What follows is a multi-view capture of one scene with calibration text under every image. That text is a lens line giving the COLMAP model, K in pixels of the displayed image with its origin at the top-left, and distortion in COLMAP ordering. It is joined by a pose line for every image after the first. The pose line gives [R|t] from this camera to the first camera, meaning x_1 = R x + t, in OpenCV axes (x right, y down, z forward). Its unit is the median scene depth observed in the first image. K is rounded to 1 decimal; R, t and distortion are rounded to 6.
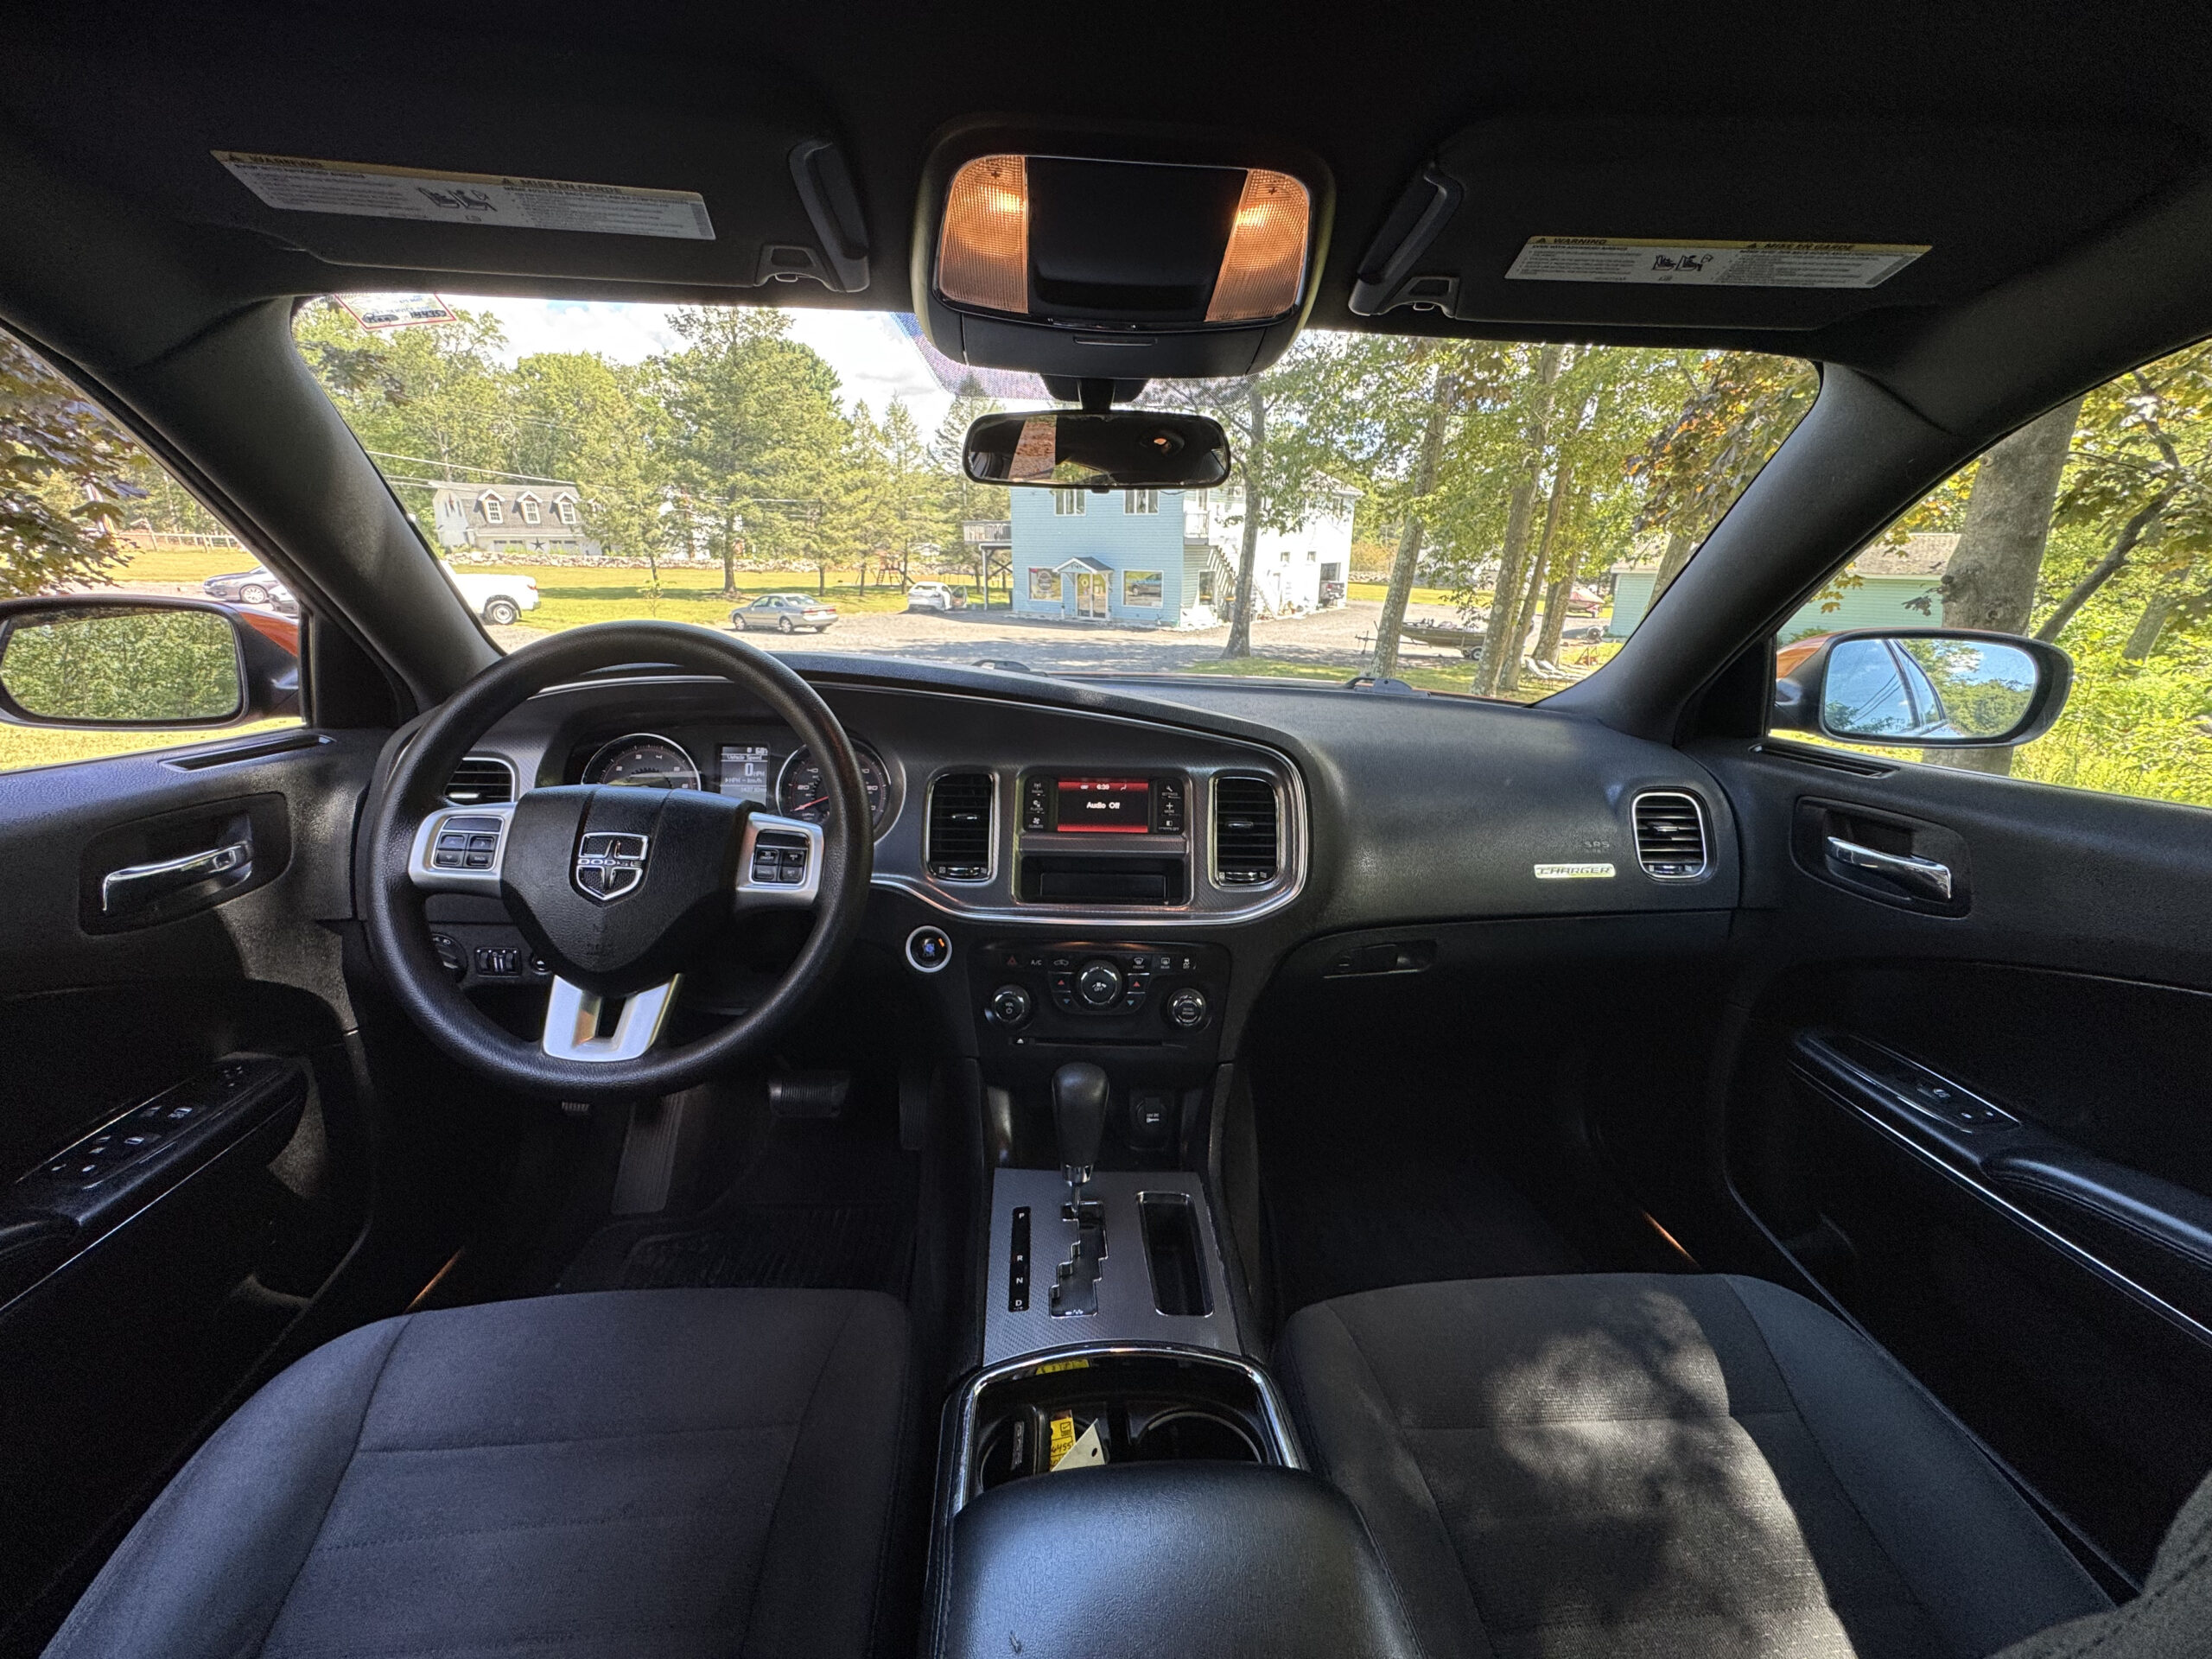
lens RADIAL K [[891.7, 0, 1108.9], [0, 891.7, 821.3], [0, 0, 1]] dist [0.002218, -0.000130]
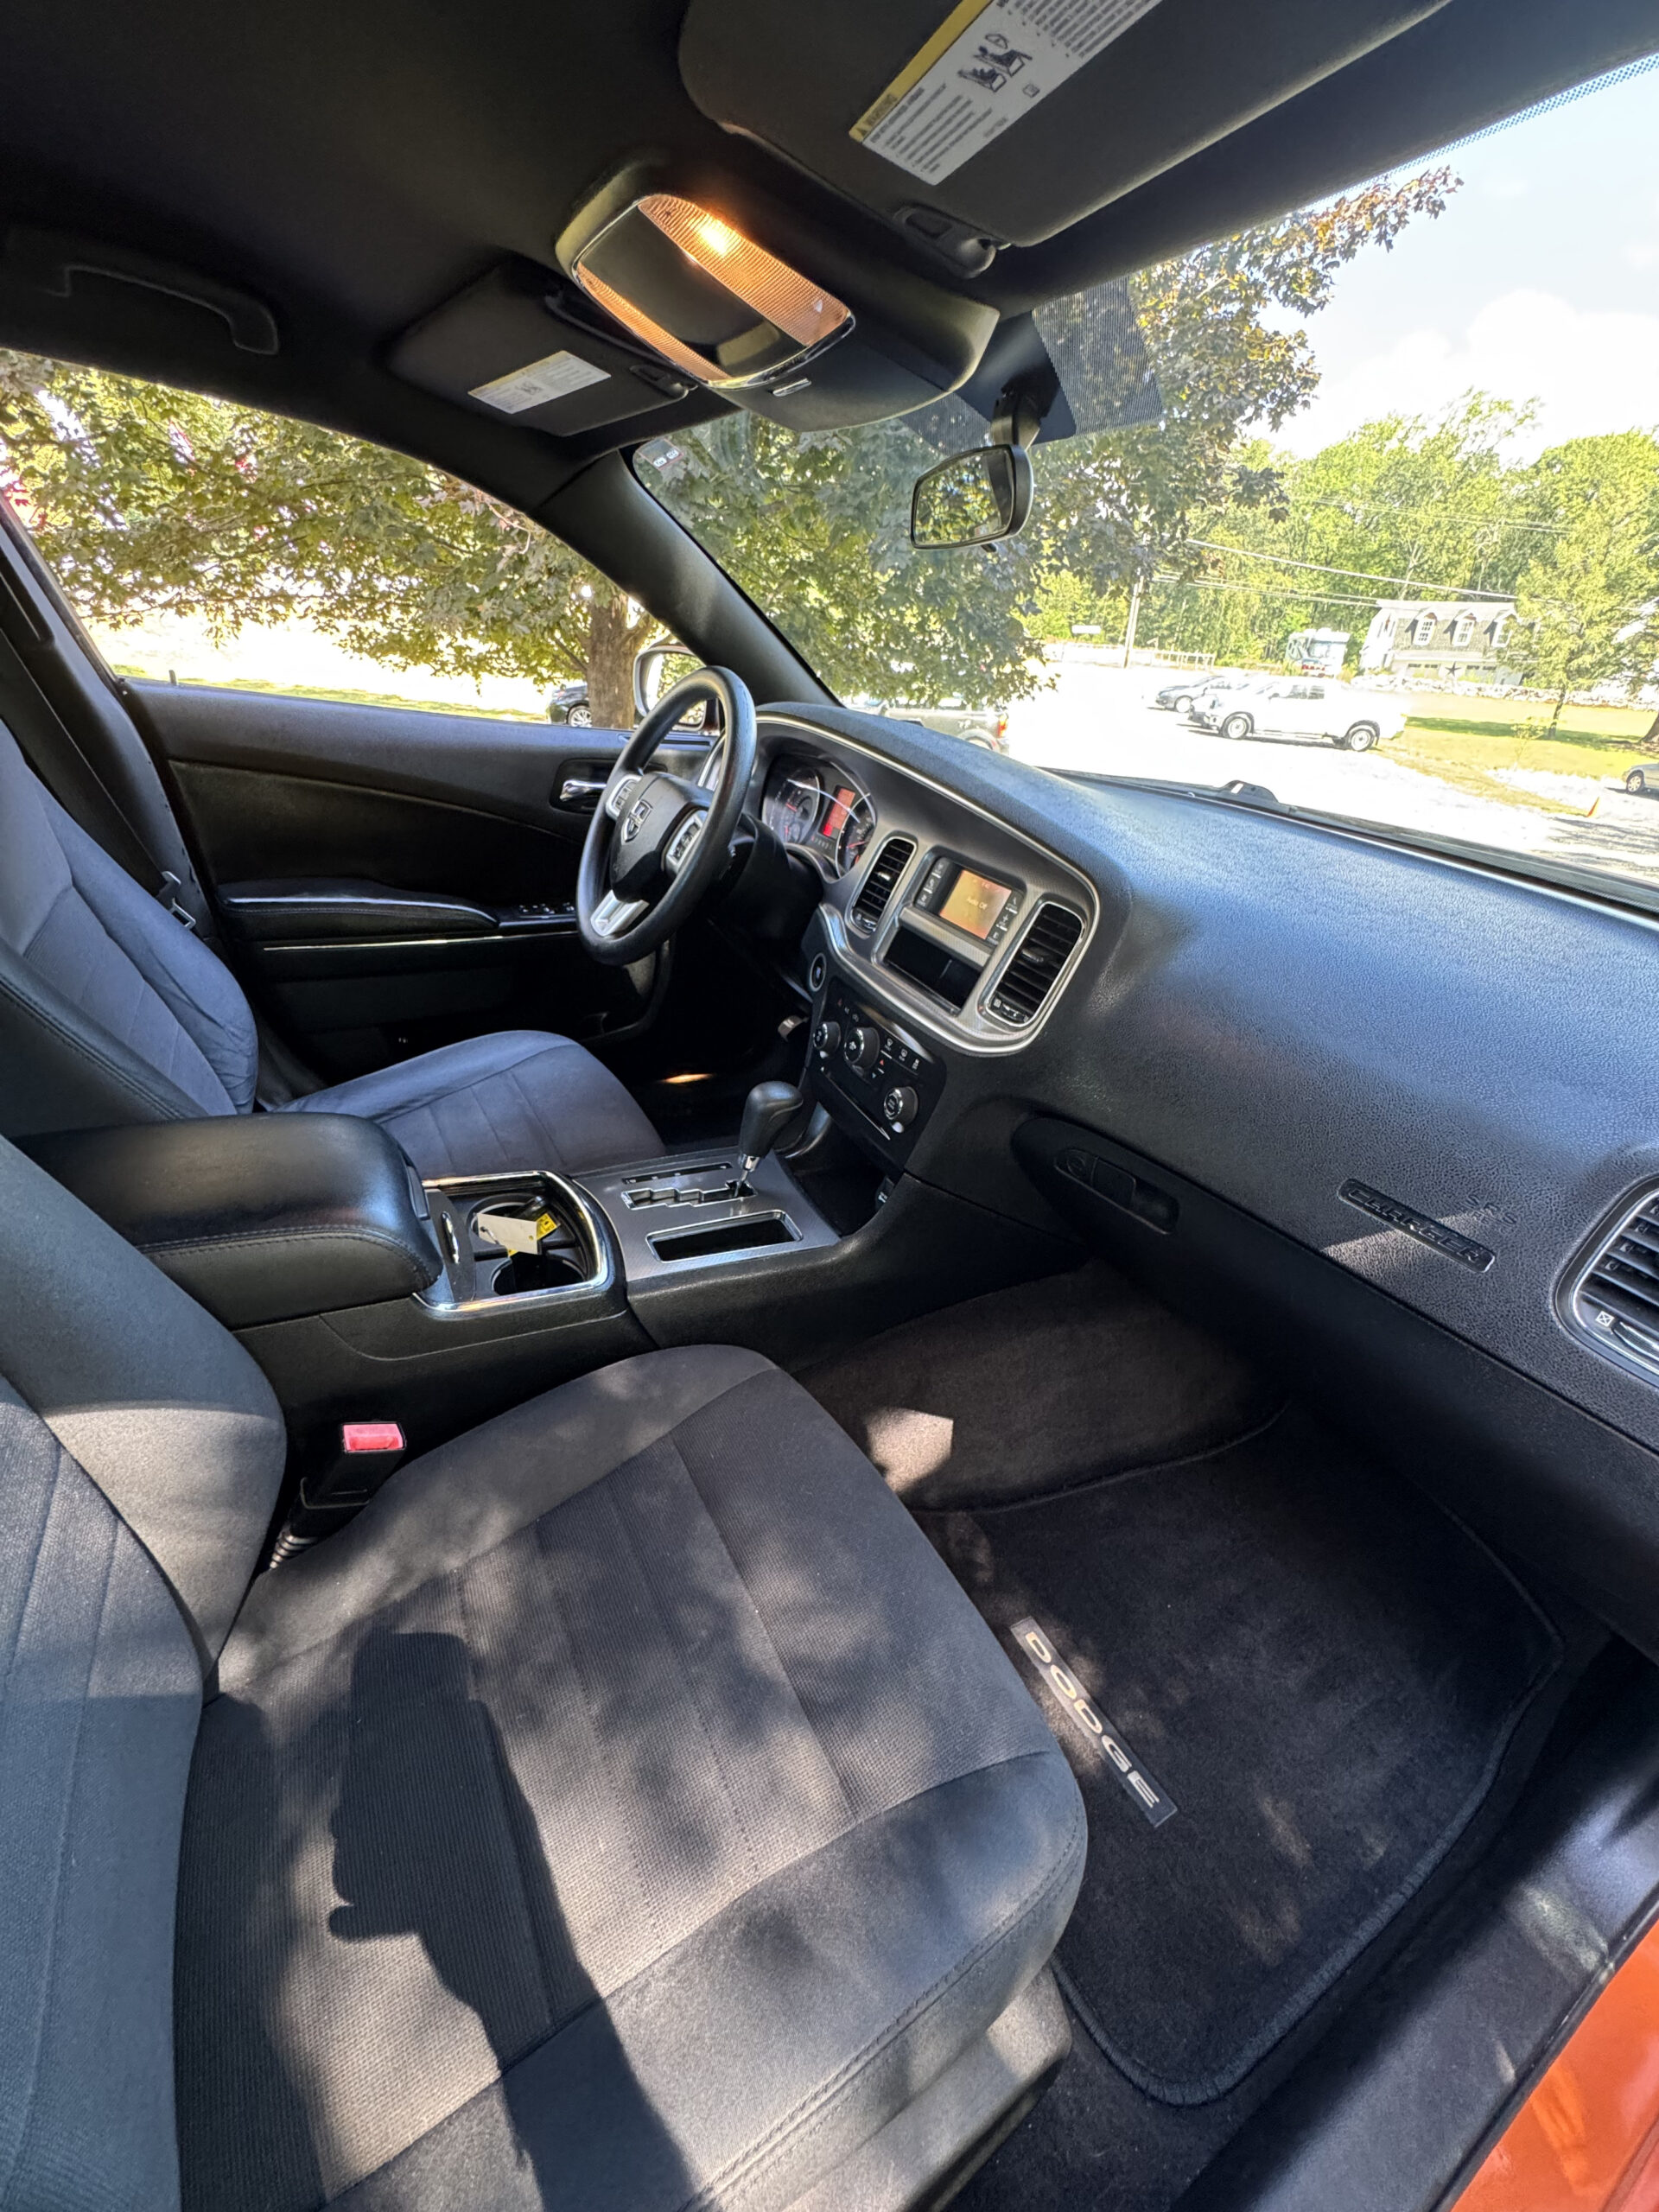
lens RADIAL K [[891.7, 0, 822.4], [0, 891.7, 1100.9], [0, 0, 1]] dist [0.002218, -0.000130]
pose [[0.416844, 0.427020, -0.802431, 0.788512], [-0.304700, 0.897351, 0.319248, -0.081642], [0.856387, 0.111425, 0.504168, 0.379635]]
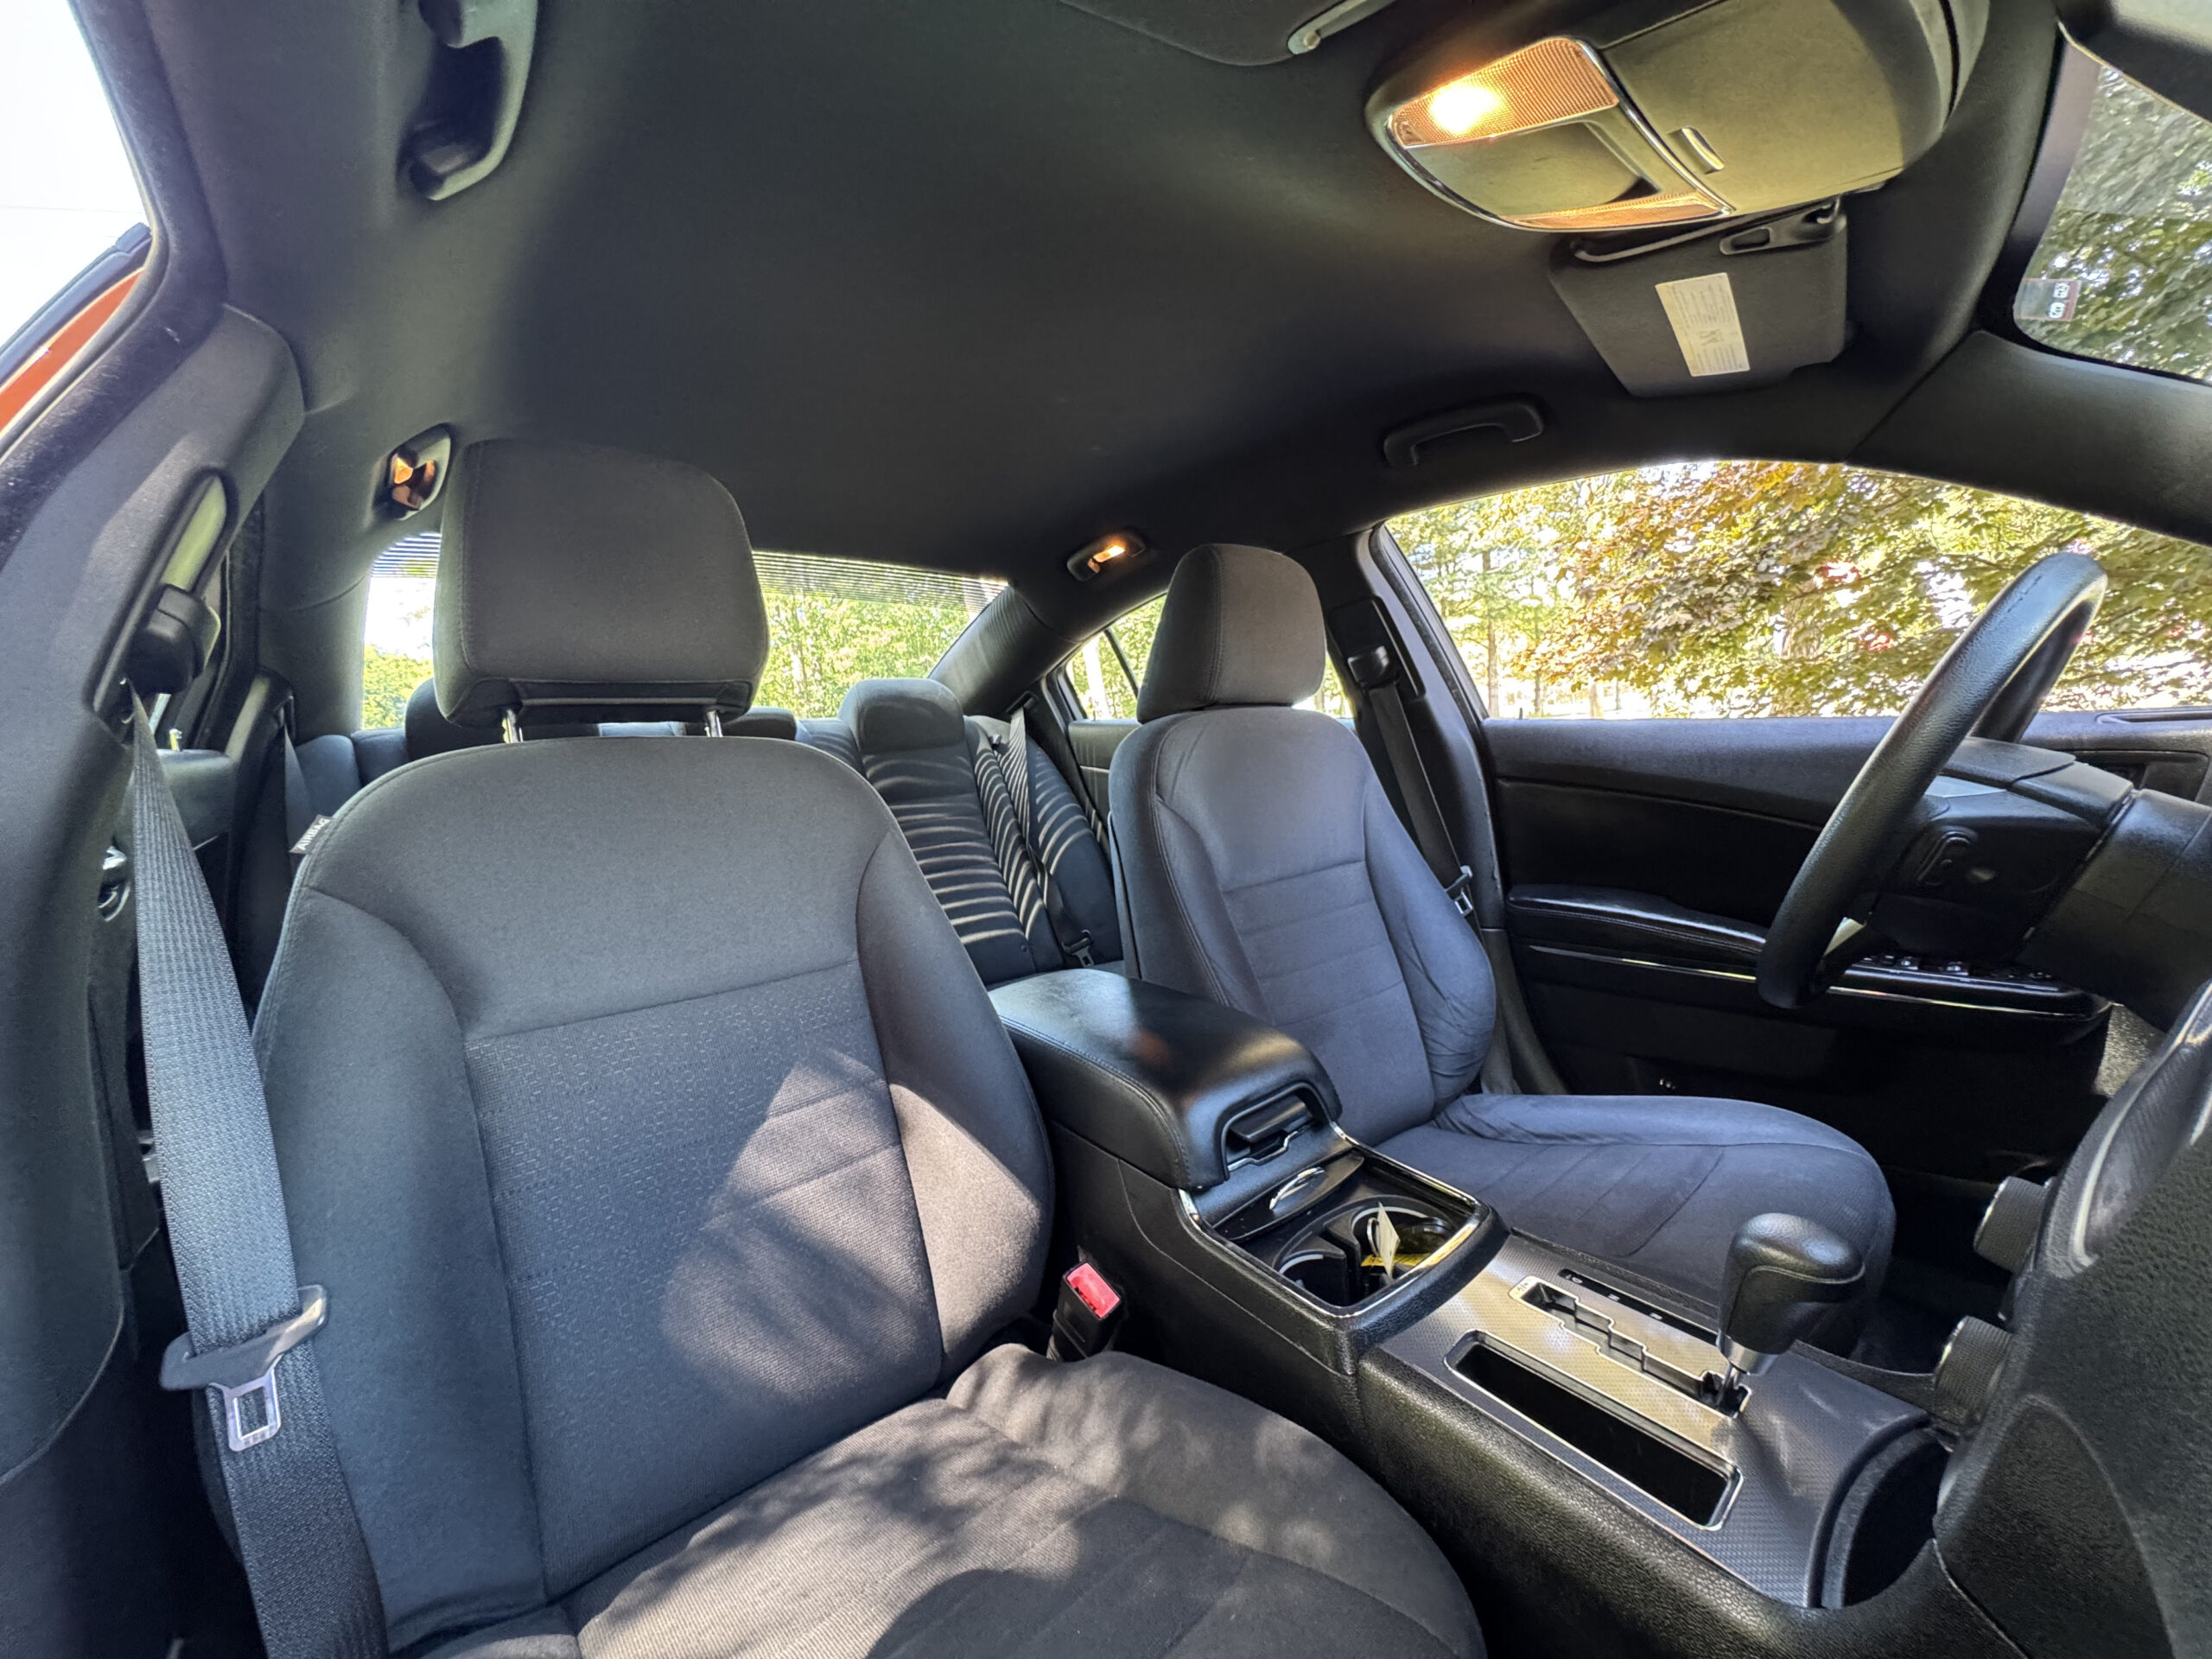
lens RADIAL K [[891.7, 0, 1103.1], [0, 891.7, 823.3], [0, 0, 1]] dist [0.002218, -0.000130]
pose [[-0.821757, 0.081090, -0.564038, 0.584763], [-0.091099, 0.958397, 0.270510, -0.097311], [0.562509, 0.273676, -0.780183, 0.933641]]
